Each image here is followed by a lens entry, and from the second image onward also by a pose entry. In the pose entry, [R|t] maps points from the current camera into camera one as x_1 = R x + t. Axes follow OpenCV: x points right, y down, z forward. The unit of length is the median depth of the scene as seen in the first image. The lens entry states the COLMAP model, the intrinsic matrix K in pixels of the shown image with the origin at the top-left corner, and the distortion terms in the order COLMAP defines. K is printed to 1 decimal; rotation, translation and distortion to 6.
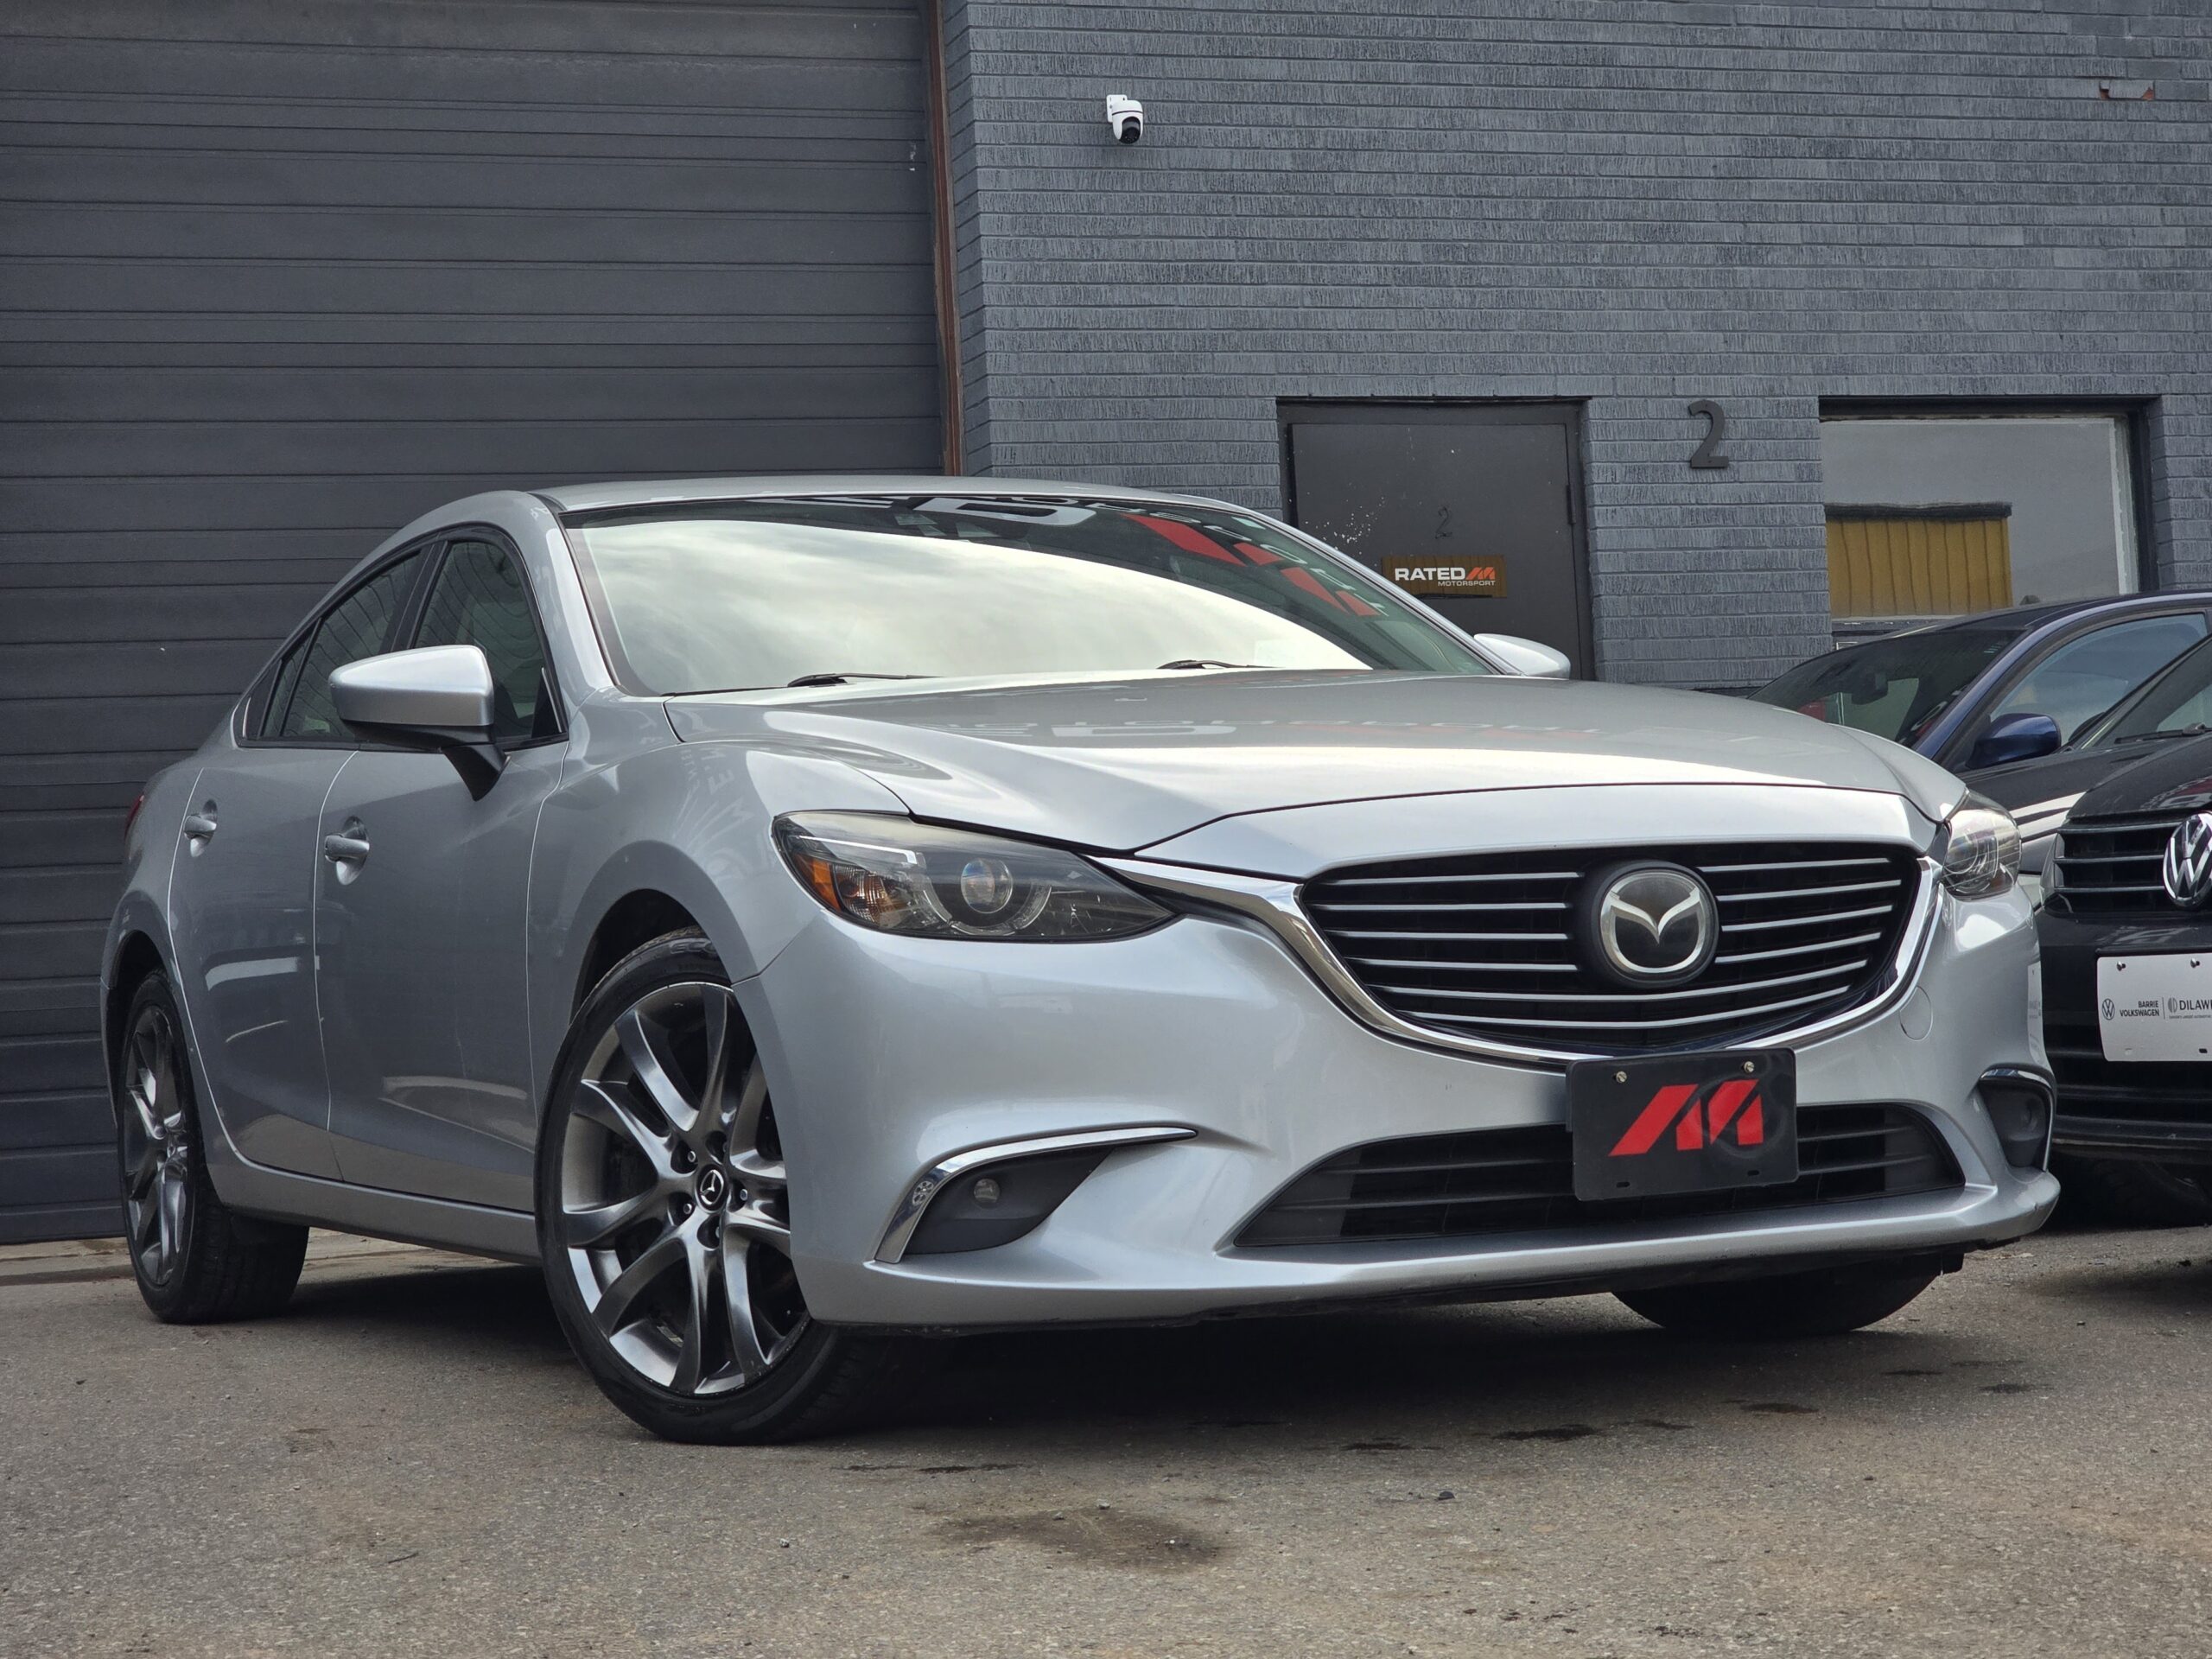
lens RADIAL K [[3745.0, 0, 1106.0], [0, 3745.0, 829.5], [0, 0, 1]] dist [0.091197, -0.171187]
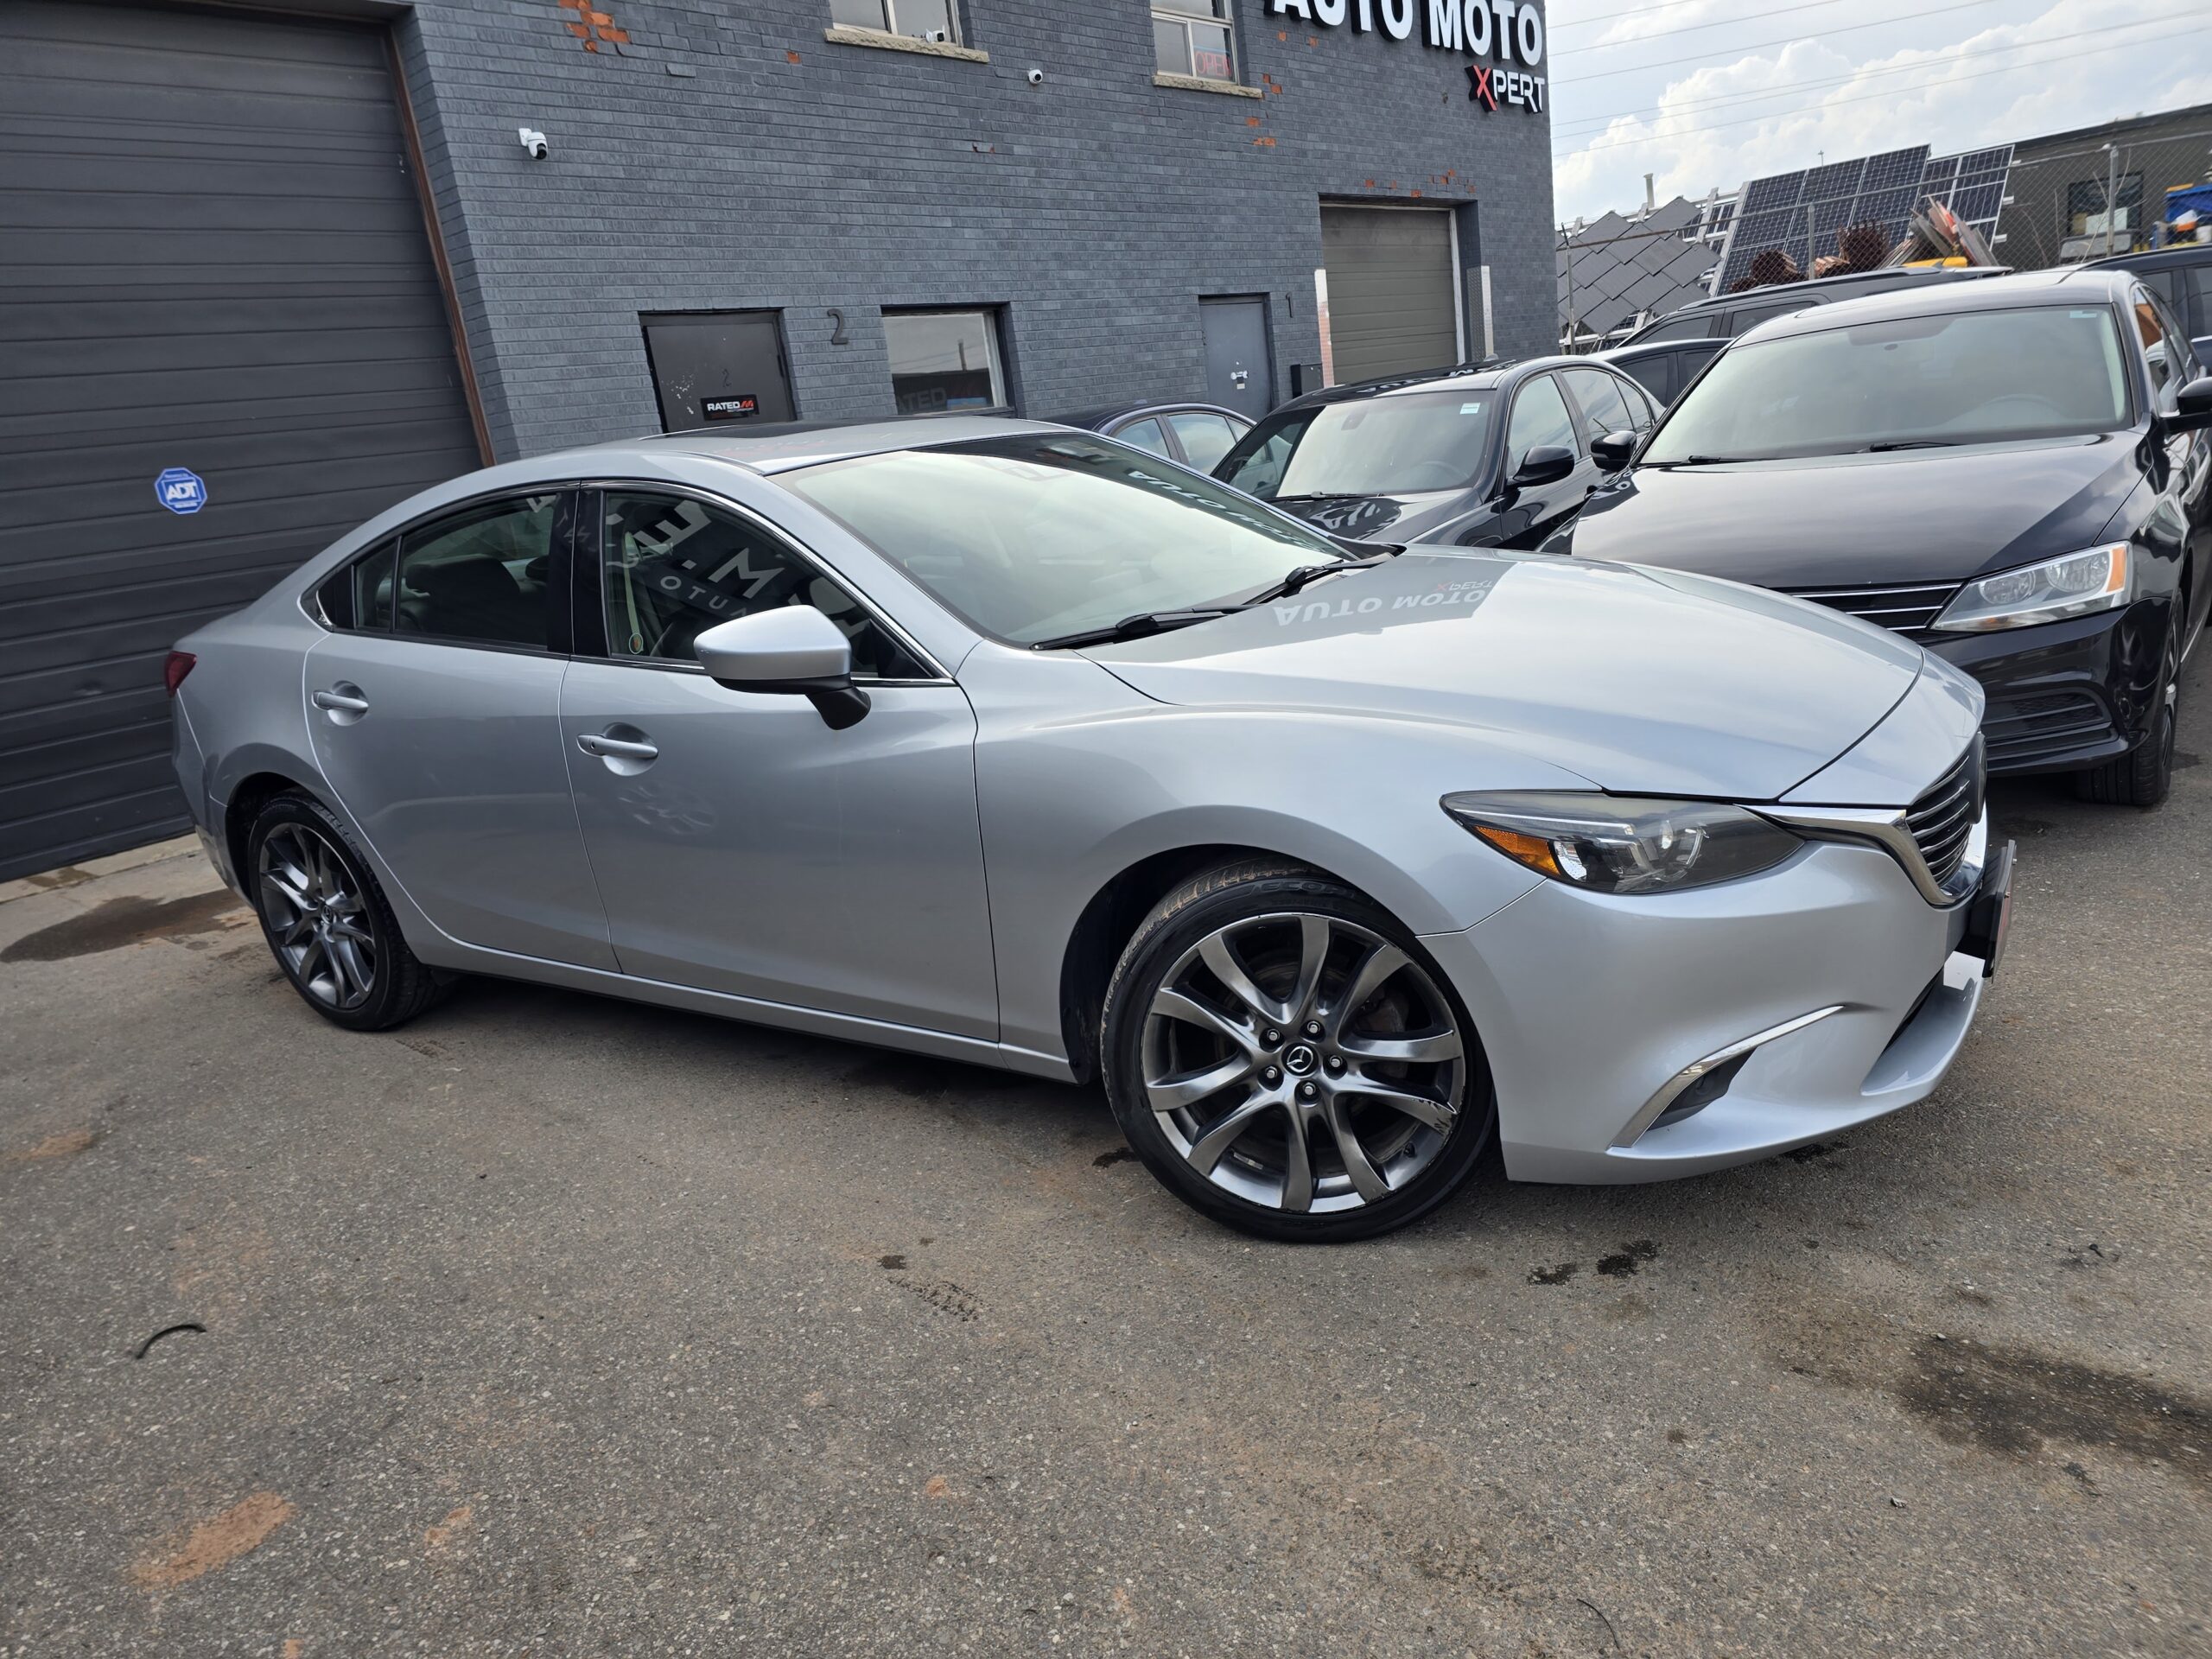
lens RADIAL K [[1449.2, 0, 1105.6], [0, 1449.2, 876.2], [0, 0, 1]] dist [0.004738, -0.002079]
pose [[0.872536, -0.190535, 0.449865, -0.132627], [0.061656, 0.956398, 0.285485, -0.039165], [-0.484644, -0.221359, 0.846239, 0.221151]]
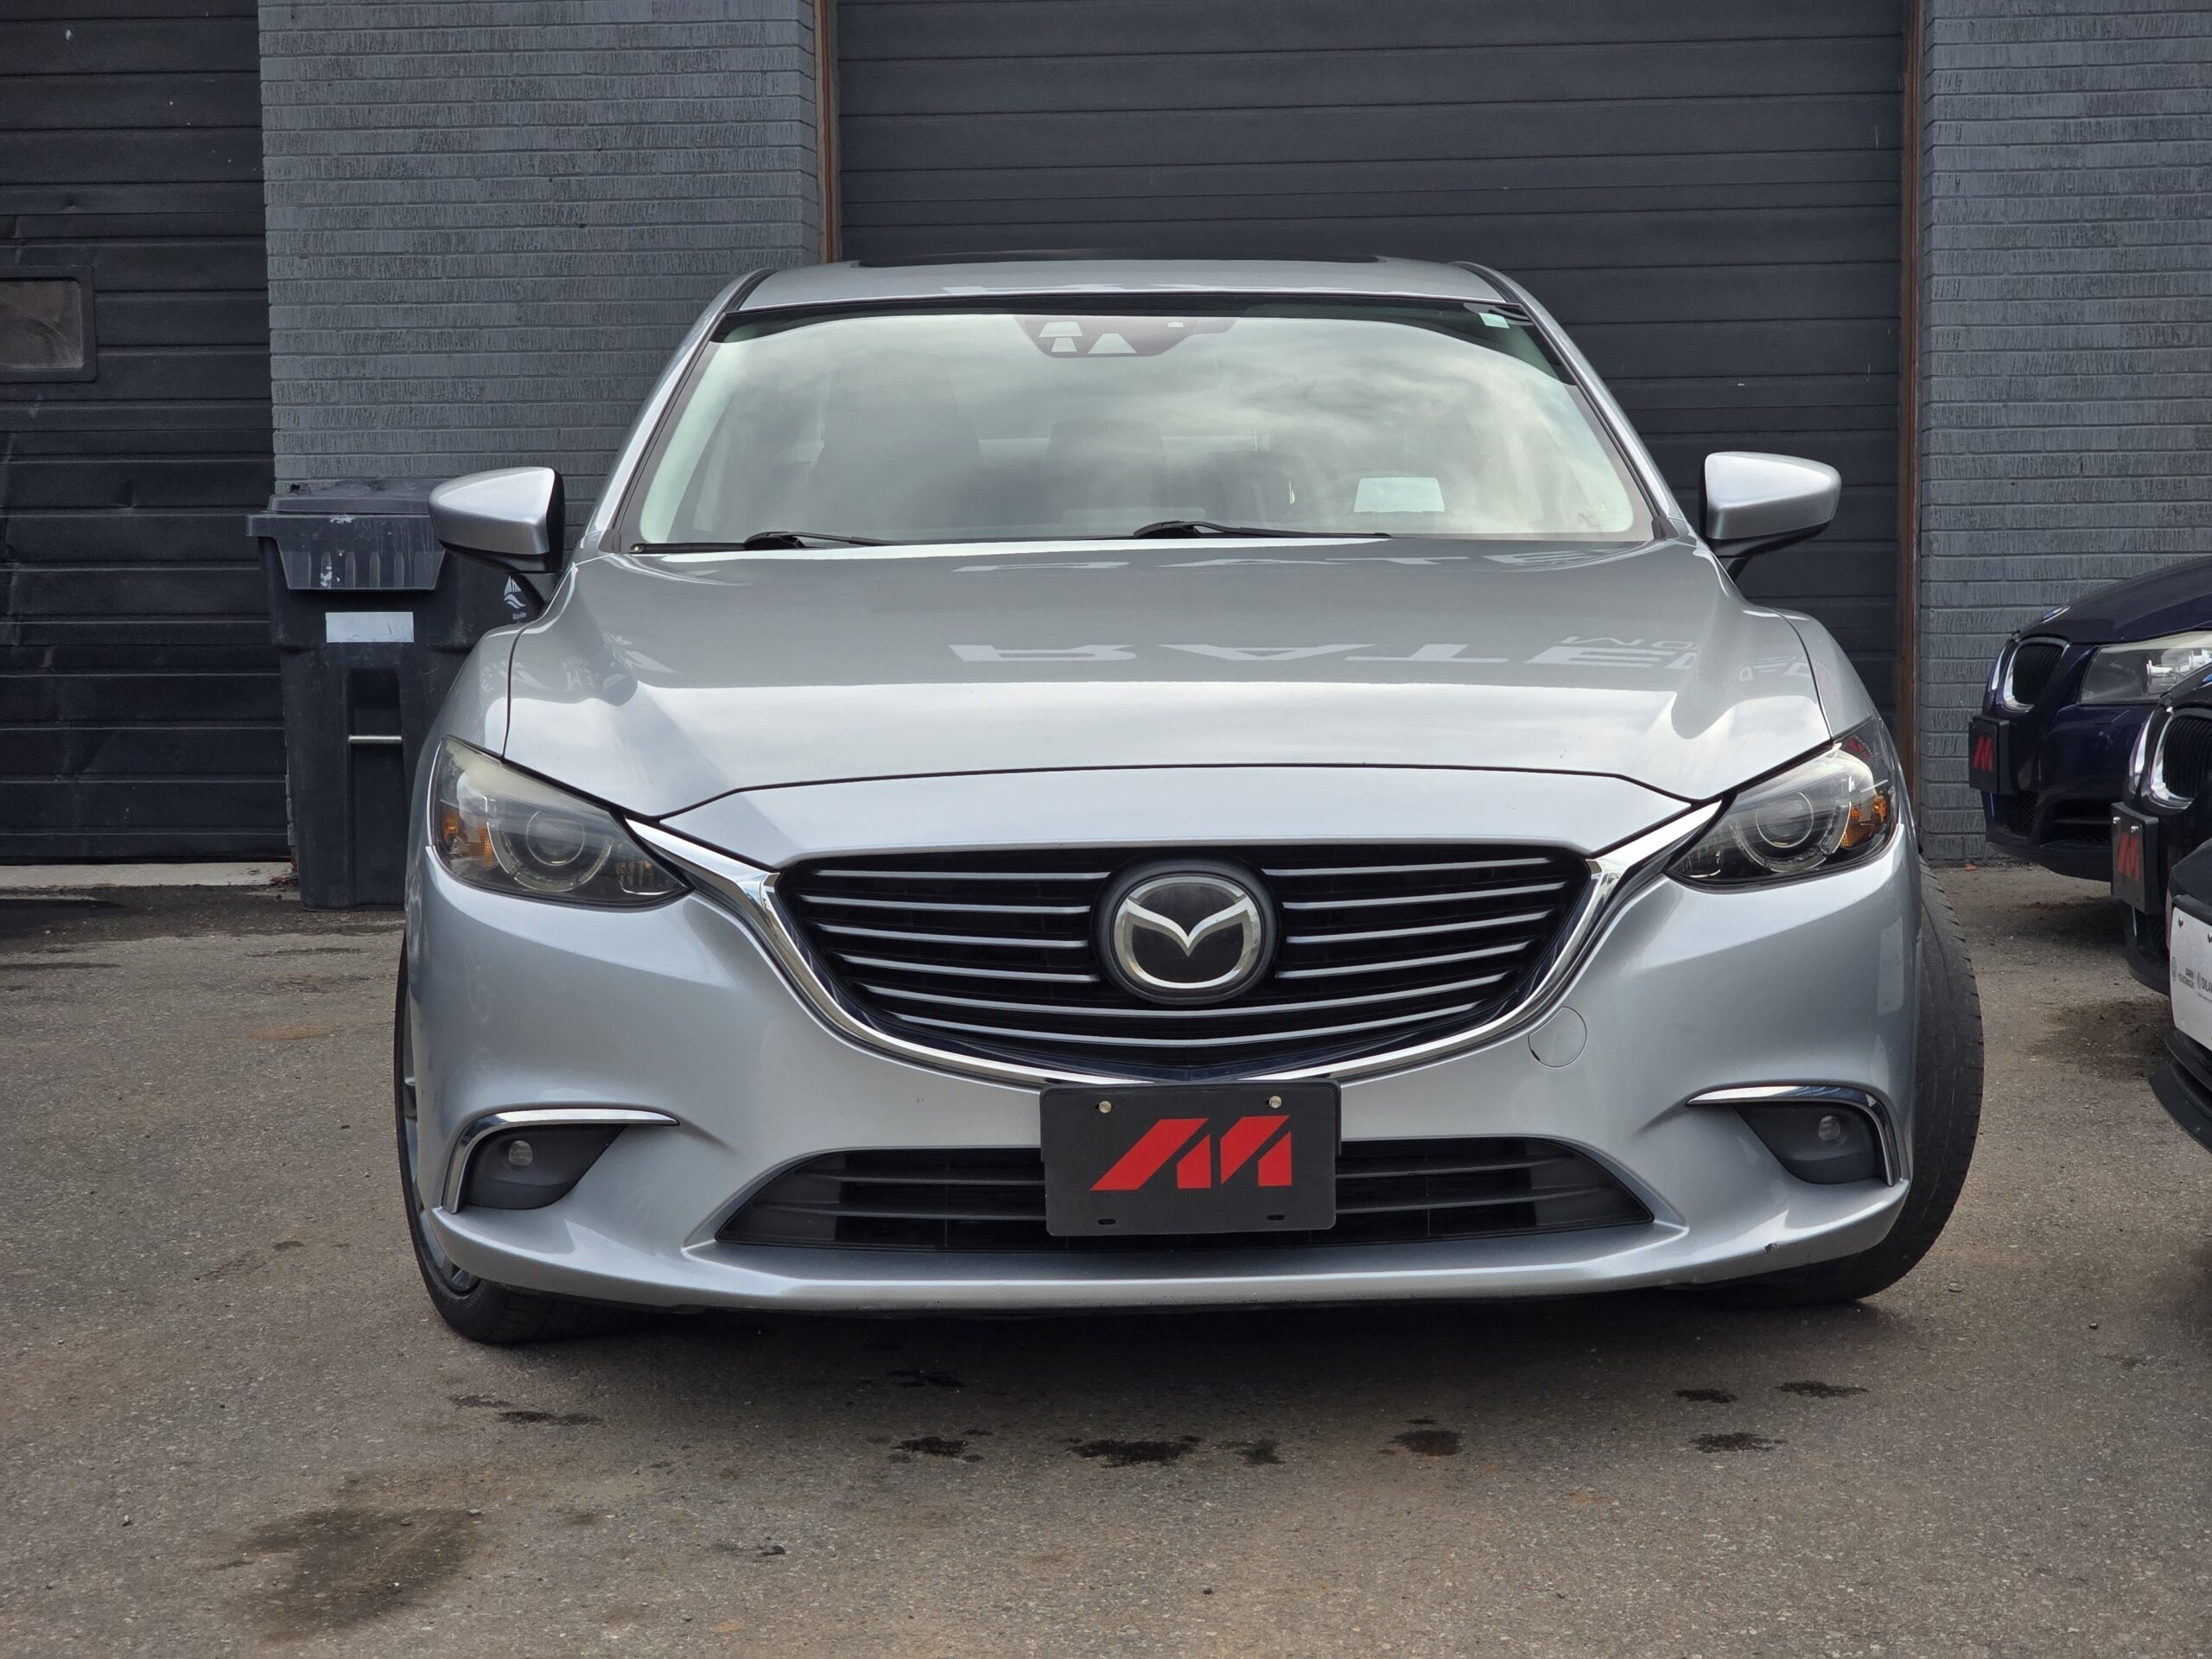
lens RADIAL K [[3916.2, 0, 1106.0], [0, 3916.2, 829.5], [0, 0, 1]] dist [-0.569681, 3.026778]
pose [[0.918379, 0.069984, -0.389463, 0.158127], [-0.018506, 0.990755, 0.134395, -0.040152], [0.395268, -0.116218, 0.911184, 0.047712]]
